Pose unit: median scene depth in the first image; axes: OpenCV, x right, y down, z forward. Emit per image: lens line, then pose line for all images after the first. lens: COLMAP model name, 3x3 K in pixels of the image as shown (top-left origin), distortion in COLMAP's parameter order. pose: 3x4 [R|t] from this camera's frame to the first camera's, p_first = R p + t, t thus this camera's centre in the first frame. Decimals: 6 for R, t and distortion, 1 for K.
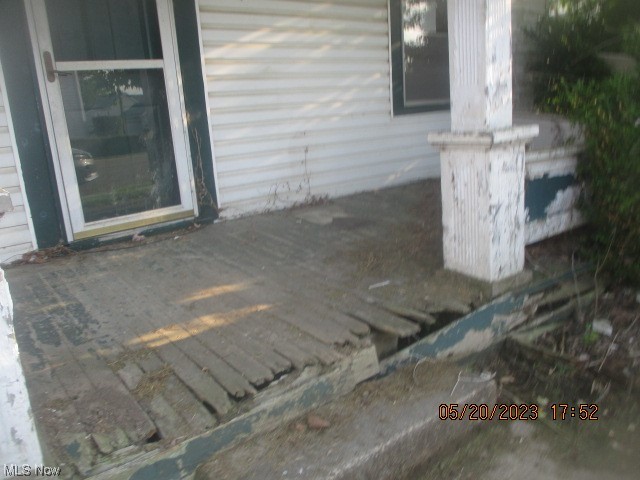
lens RADIAL K [[530.4, 0, 323.3], [0, 530.4, 233.9], [0, 0, 1]] dist [-0.038744, 0.008875]
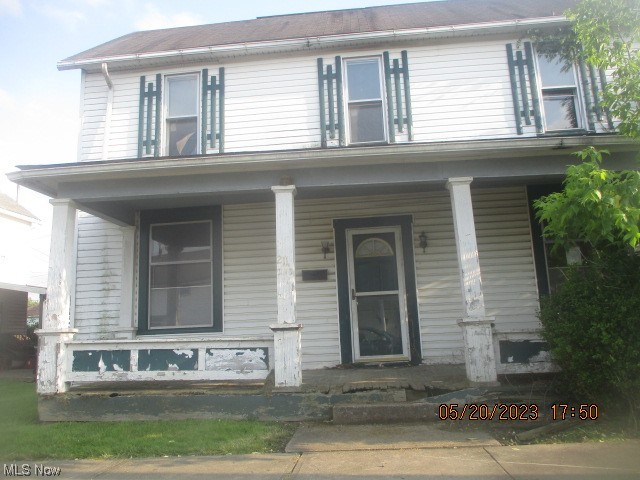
lens RADIAL K [[530.4, 0, 315.6], [0, 530.4, 226.9], [0, 0, 1]] dist [-0.038744, 0.008875]
pose [[0.720274, -0.104632, -0.685754, 1.081610], [-0.174082, 0.929661, -0.324693, 0.240397], [0.671492, 0.353245, 0.651396, -0.896247]]
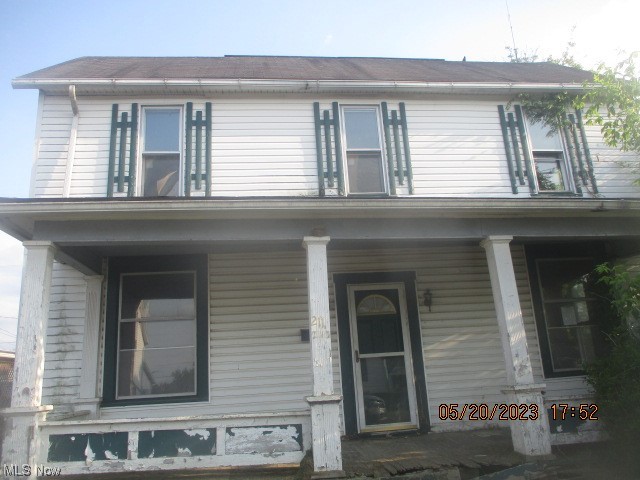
lens RADIAL K [[530.4, 0, 316.2], [0, 530.4, 227.2], [0, 0, 1]] dist [-0.038744, 0.008875]
pose [[0.849128, -0.132104, -0.511400, 0.584721], [-0.125479, 0.890047, -0.438260, 0.223287], [0.513066, 0.436309, 0.739187, -1.056030]]
